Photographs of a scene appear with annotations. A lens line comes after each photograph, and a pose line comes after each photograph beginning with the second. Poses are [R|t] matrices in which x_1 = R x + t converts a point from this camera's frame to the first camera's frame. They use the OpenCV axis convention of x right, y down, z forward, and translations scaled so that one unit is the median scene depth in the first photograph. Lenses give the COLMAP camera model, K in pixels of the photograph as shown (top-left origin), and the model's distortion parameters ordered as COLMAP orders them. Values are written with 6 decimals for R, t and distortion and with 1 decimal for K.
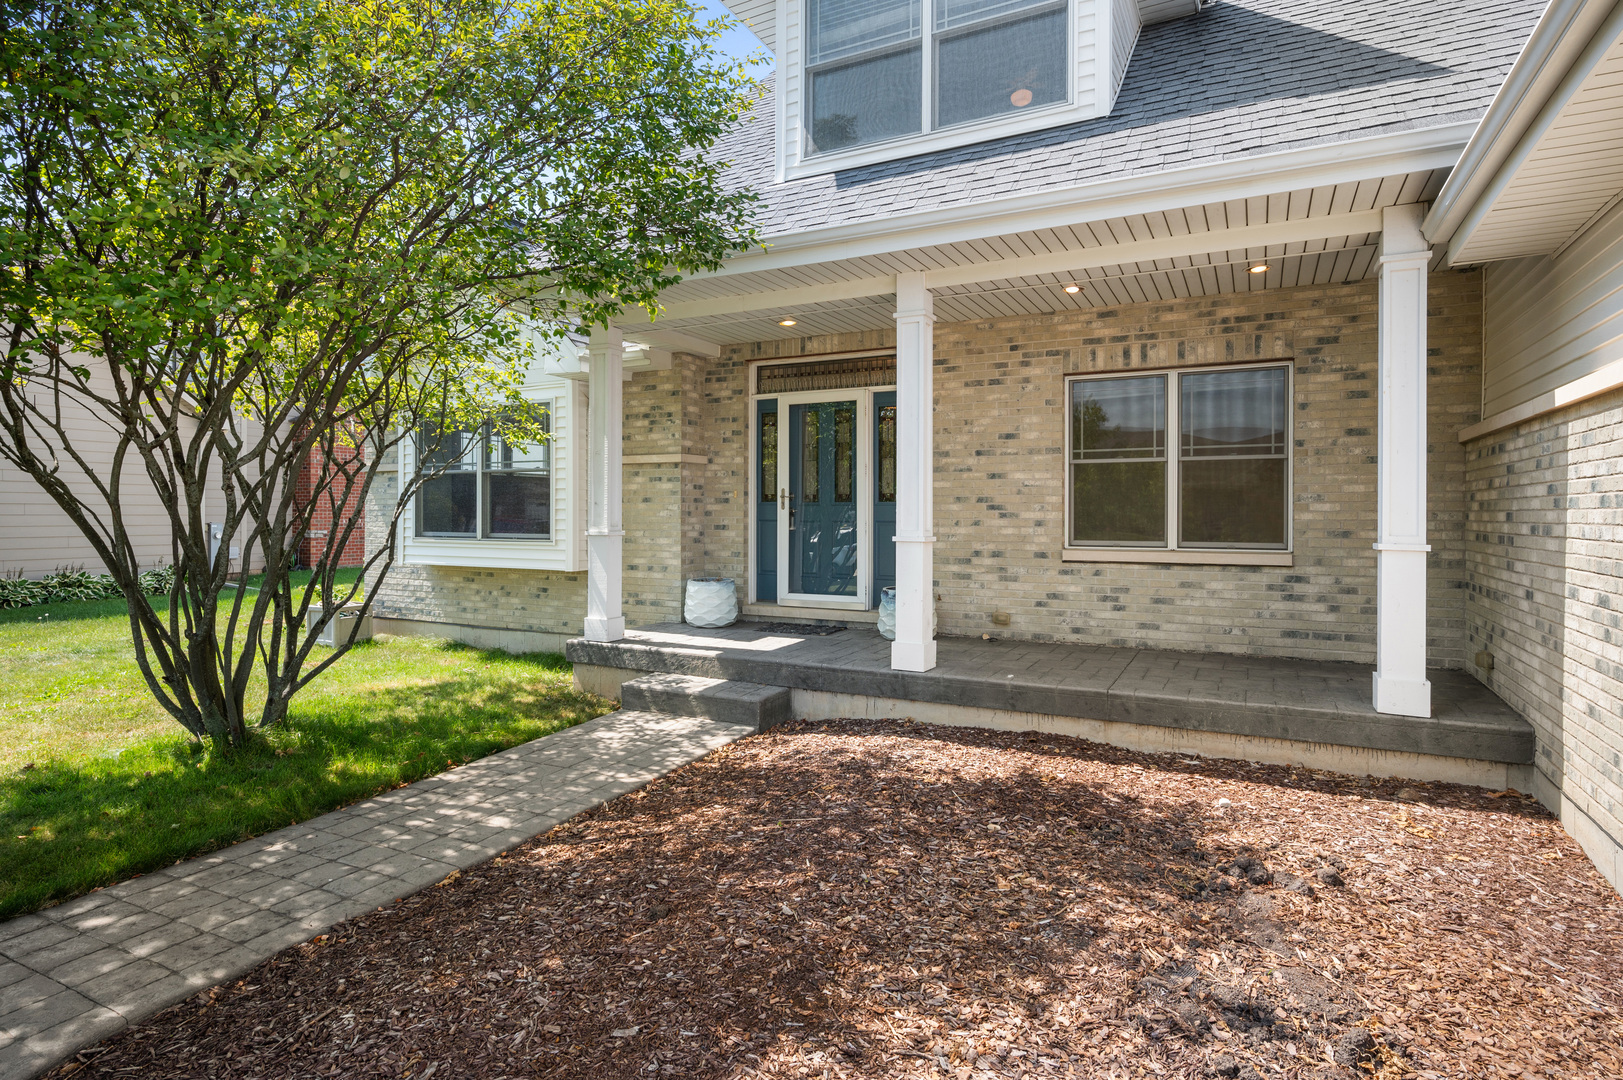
lens RADIAL K [[872.9, 0, 797.0], [0, 872.9, 510.5], [0, 0, 1]] dist [-0.003189, 0.000801]
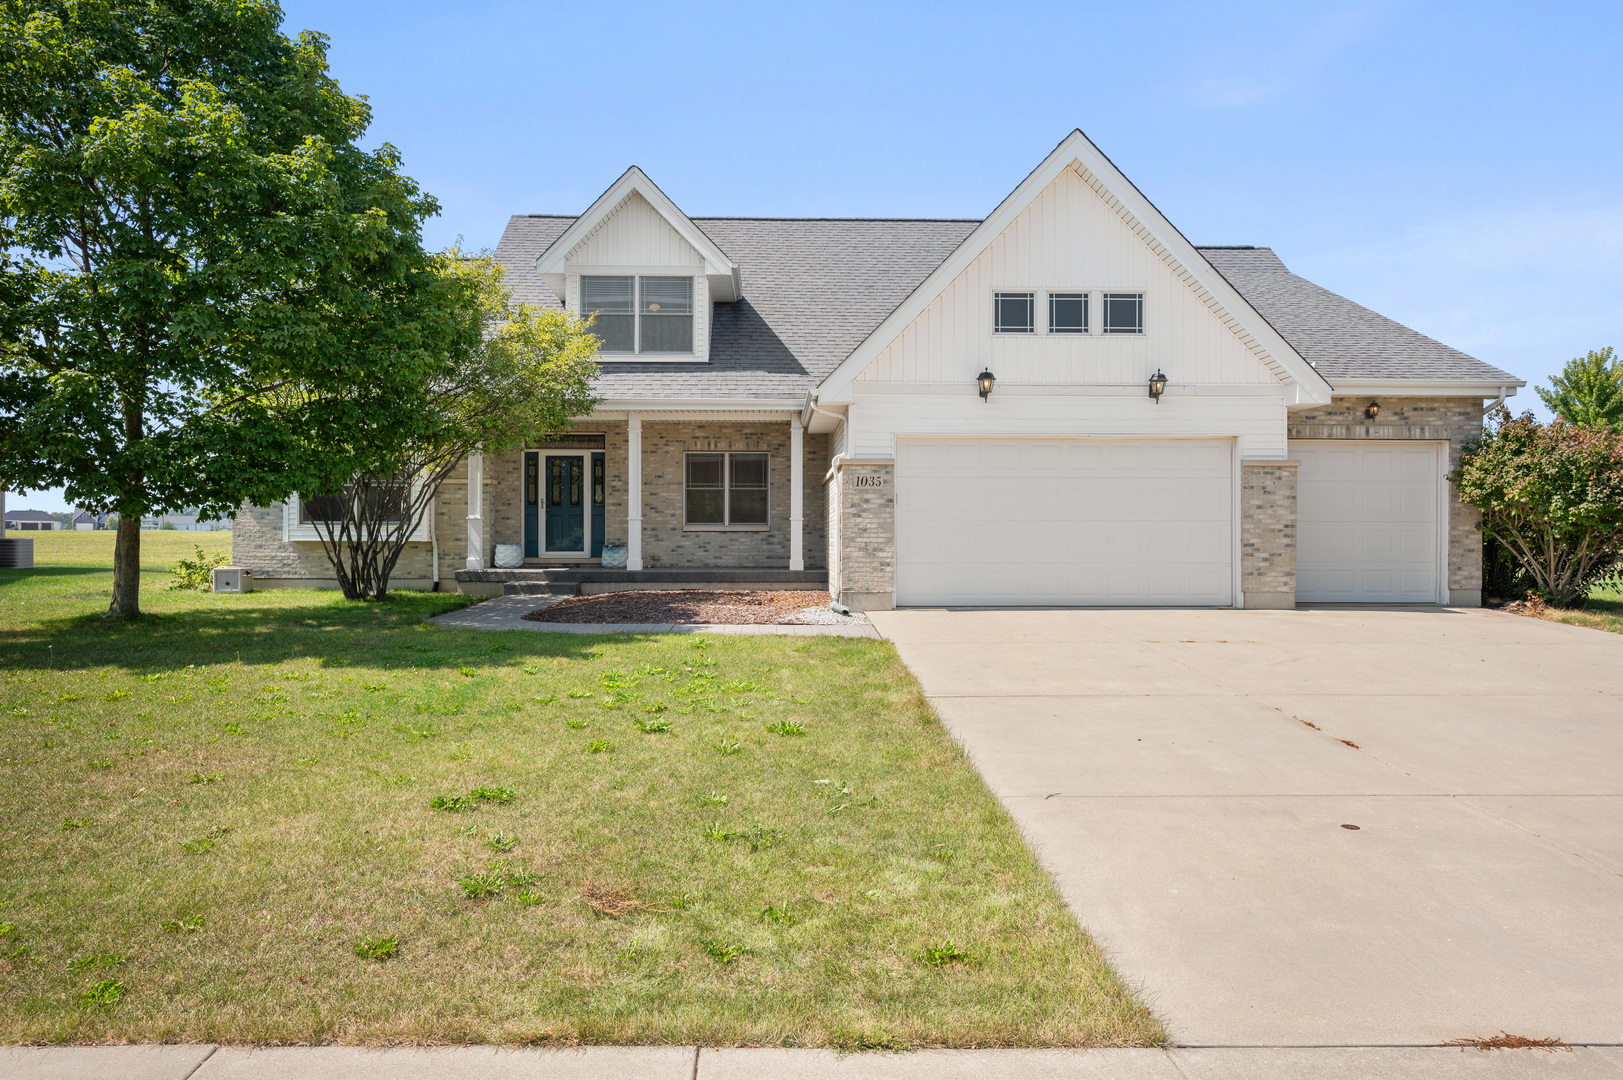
lens RADIAL K [[1037.7, 0, 808.3], [0, 1037.7, 534.9], [0, 0, 1]] dist [0.001717, -0.000875]
pose [[0.866871, -0.000489, 0.498532, -0.873795], [-0.000136, 0.999999, 0.001216, 0.071228], [-0.498532, -0.001122, 0.866870, -1.739174]]
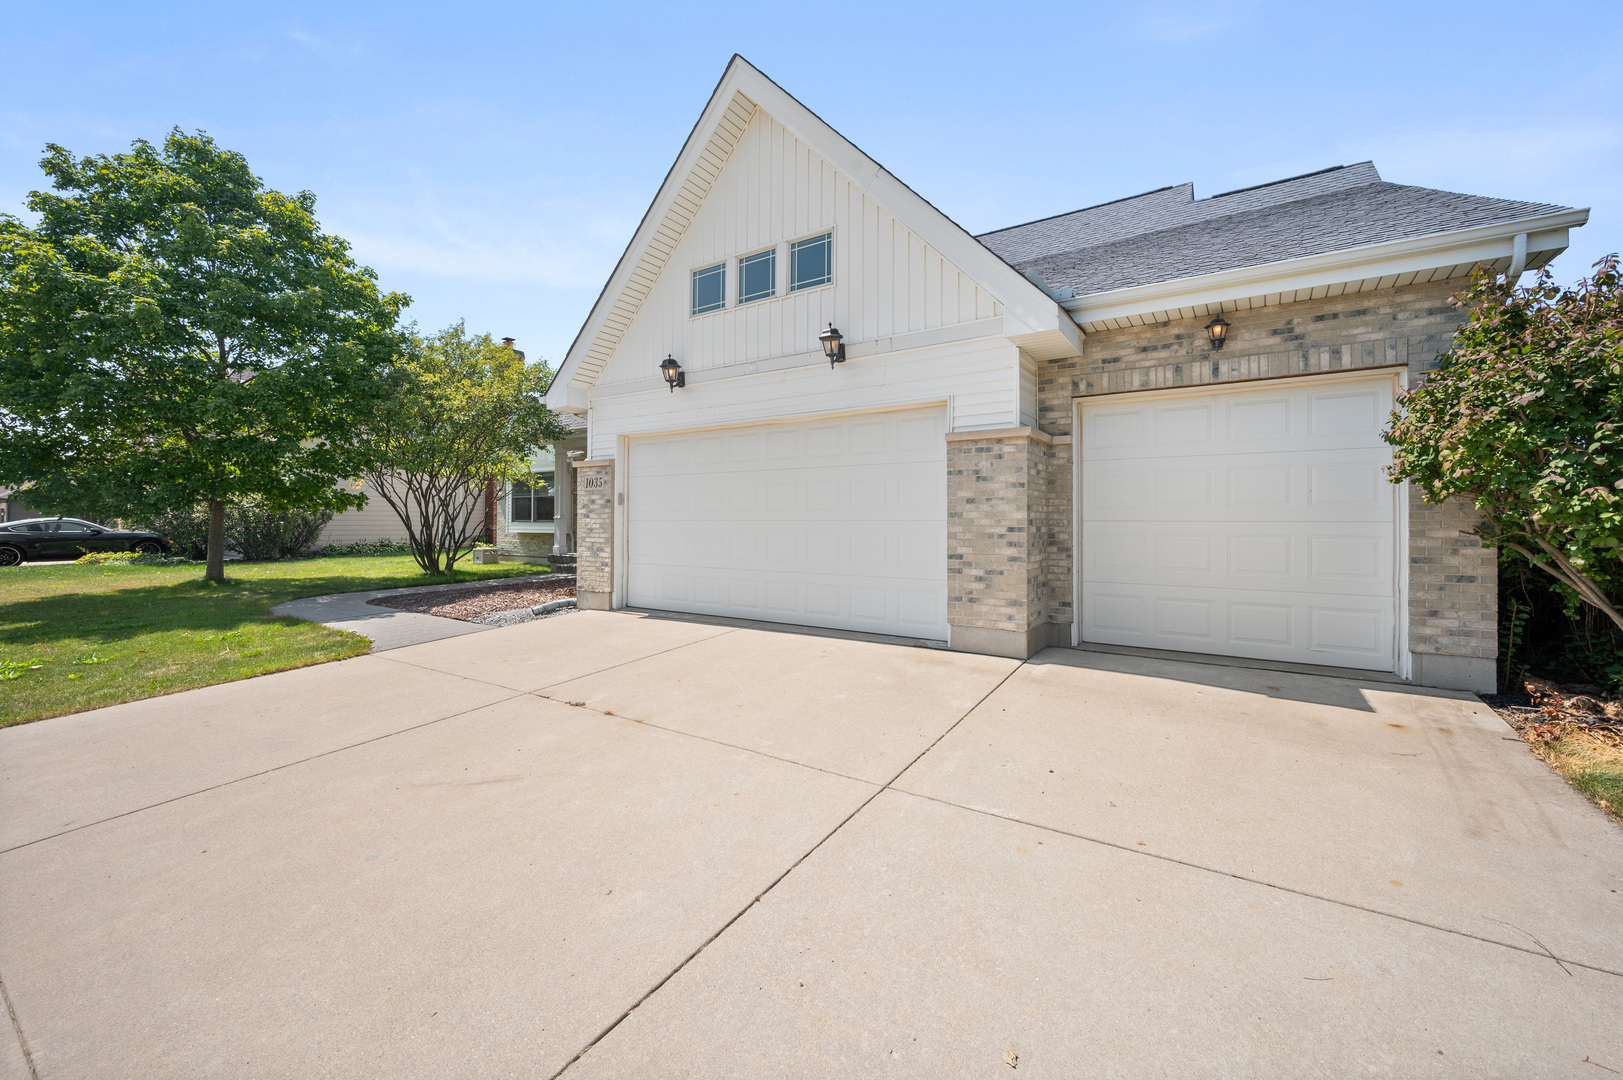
lens RADIAL K [[646.9, 0, 809.3], [0, 646.9, 515.3], [0, 0, 1]] dist [-0.001402, 0.000879]
pose [[0.995804, 0.000962, -0.091506, 0.929026], [-0.002033, 0.999931, -0.011612, 0.046444], [0.091489, 0.011749, 0.995737, -1.247184]]
